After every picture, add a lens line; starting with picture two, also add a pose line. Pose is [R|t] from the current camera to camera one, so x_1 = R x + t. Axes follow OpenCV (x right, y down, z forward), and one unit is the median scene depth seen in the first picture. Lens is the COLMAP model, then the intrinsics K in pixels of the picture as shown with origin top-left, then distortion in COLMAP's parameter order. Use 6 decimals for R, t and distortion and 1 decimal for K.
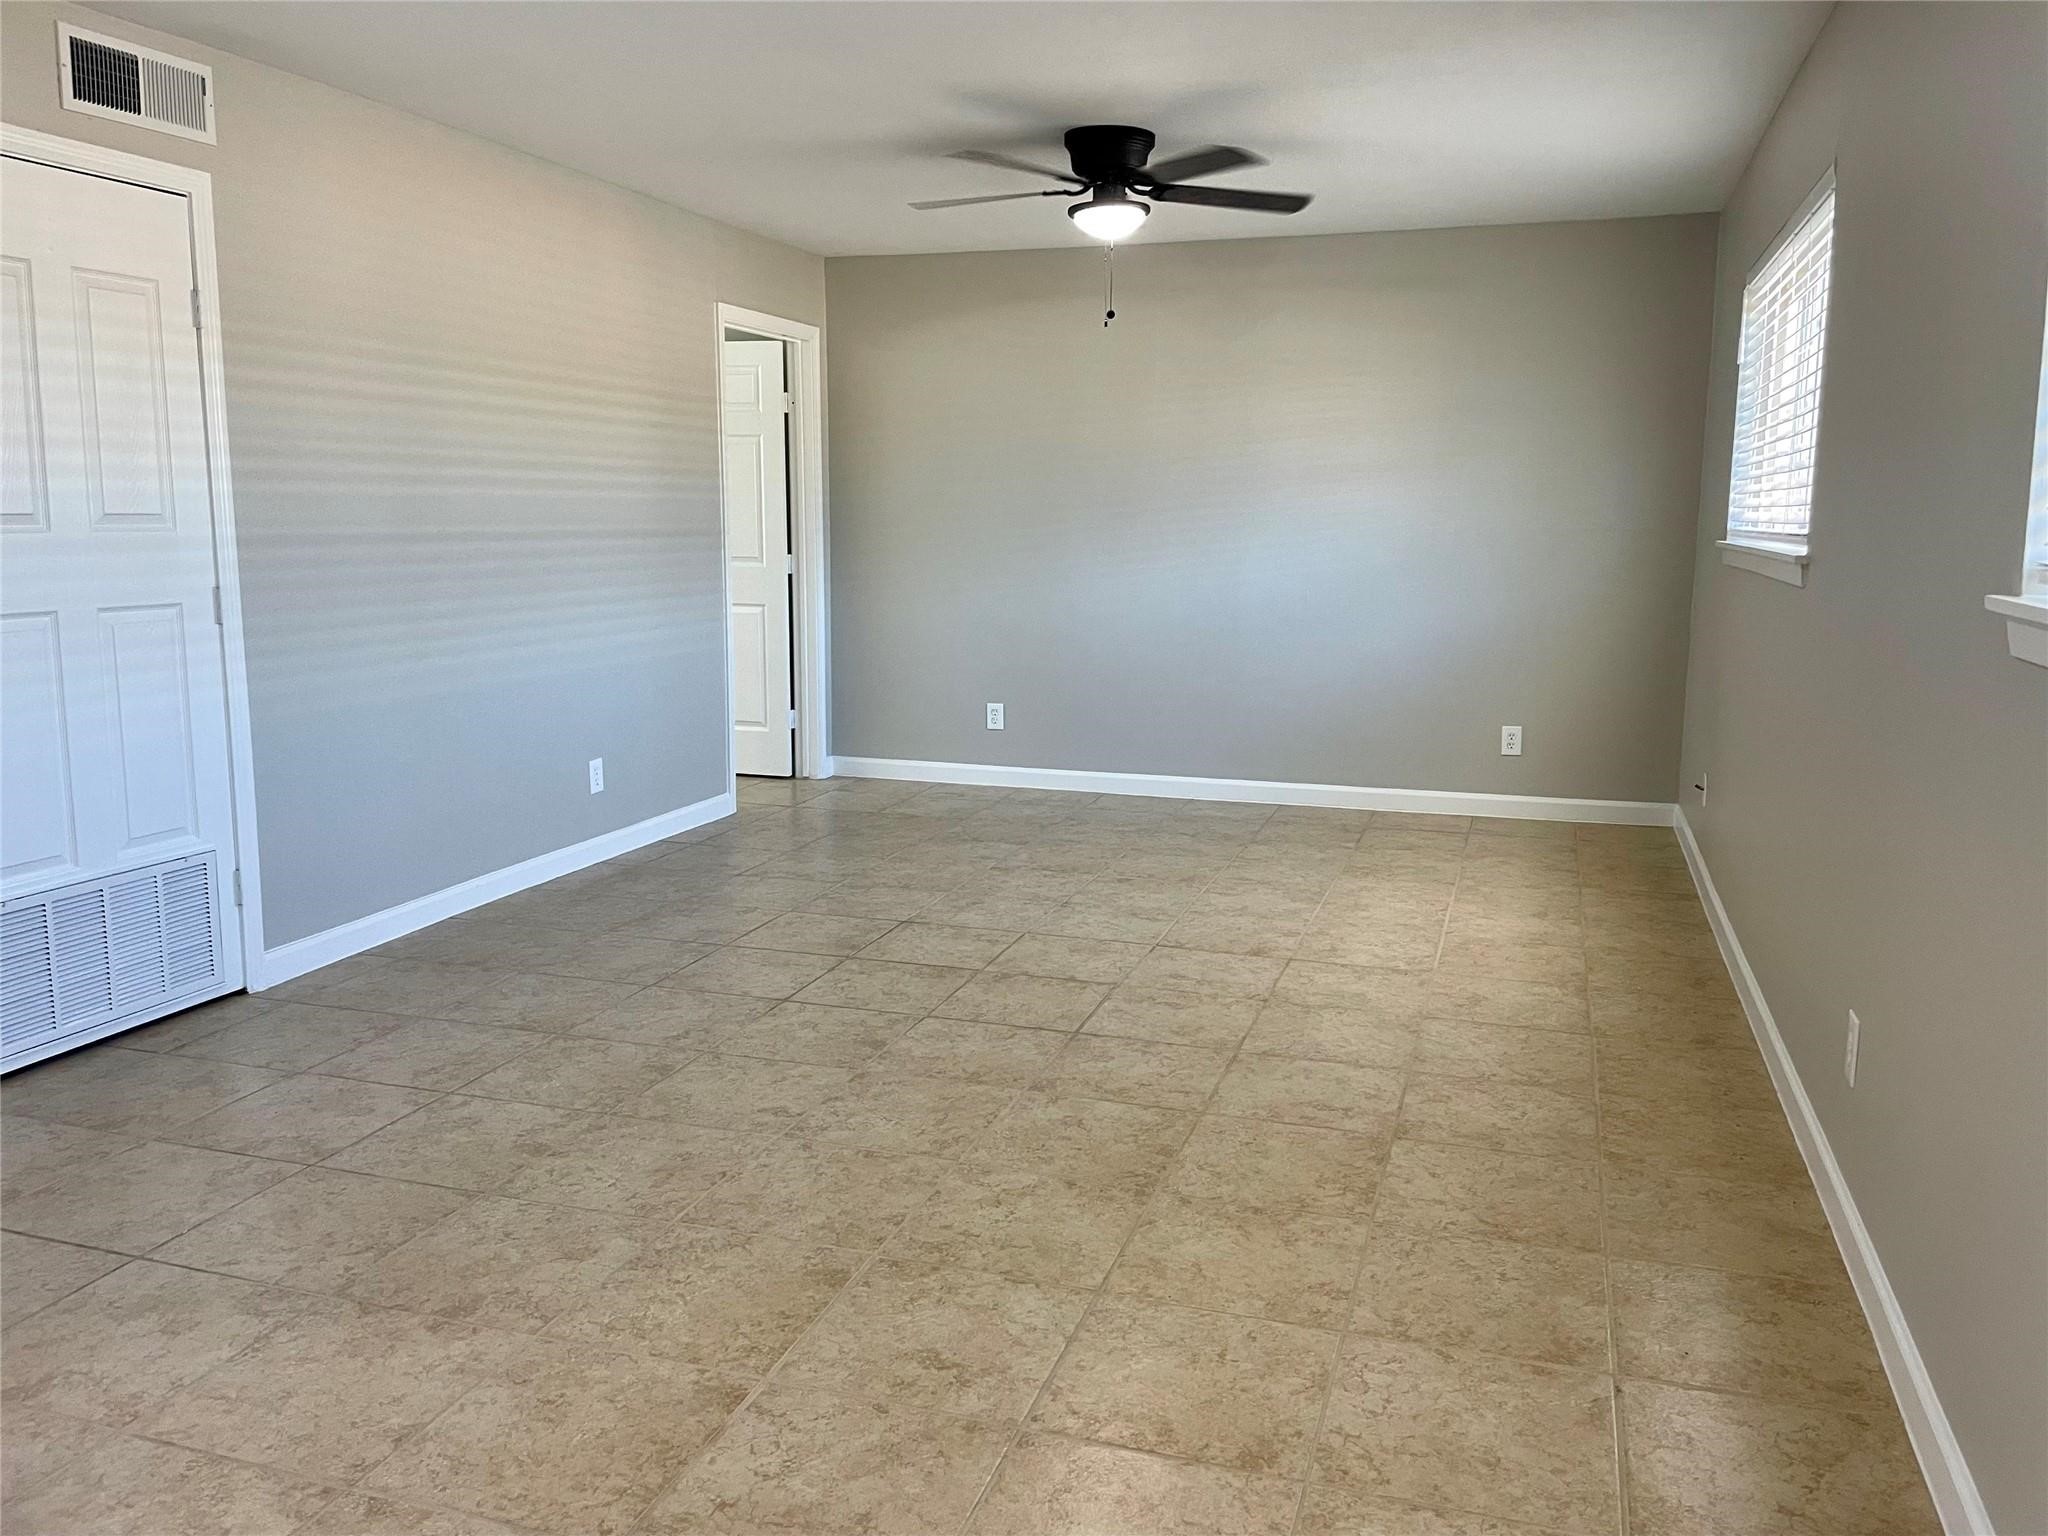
lens RADIAL K [[1555.4, 0, 1024.1], [0, 1555.4, 751.1], [0, 0, 1]] dist [0.099231, -0.130620]
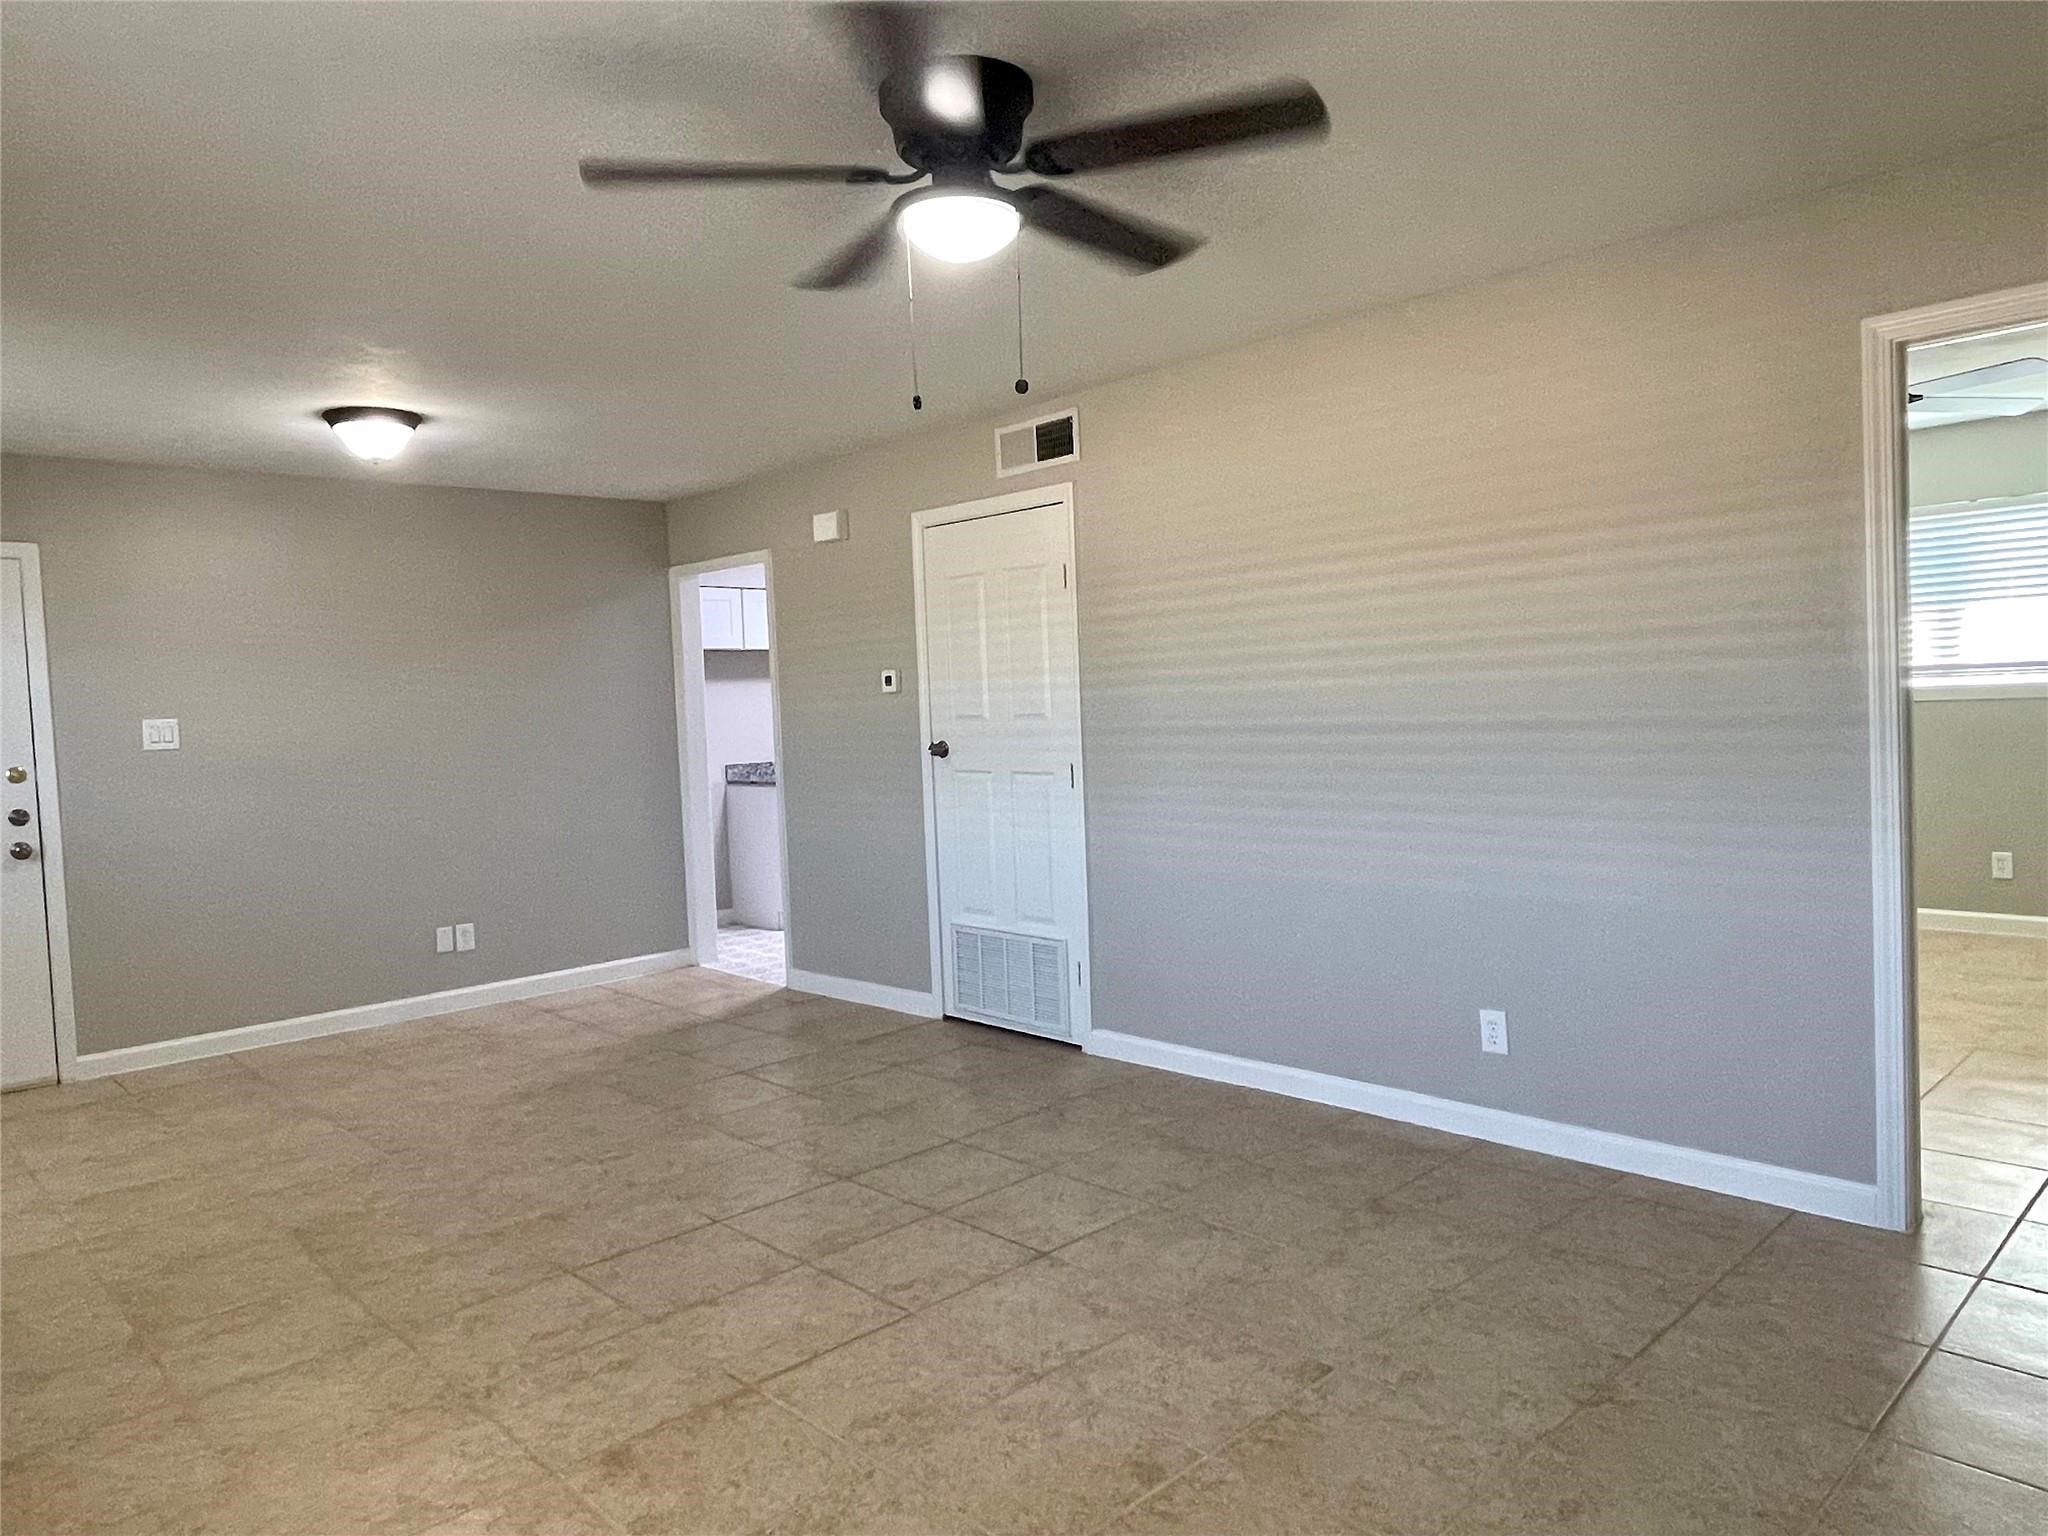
lens RADIAL K [[1336.7, 0, 1024.0], [0, 1336.7, 768.0], [0, 0, 1]] dist [-0.006061, -0.003839]
pose [[-0.465931, 0.063304, -0.882554, 0.580150], [-0.095559, 0.988003, 0.121317, -0.240639], [0.879646, 0.140861, -0.454292, 1.503369]]
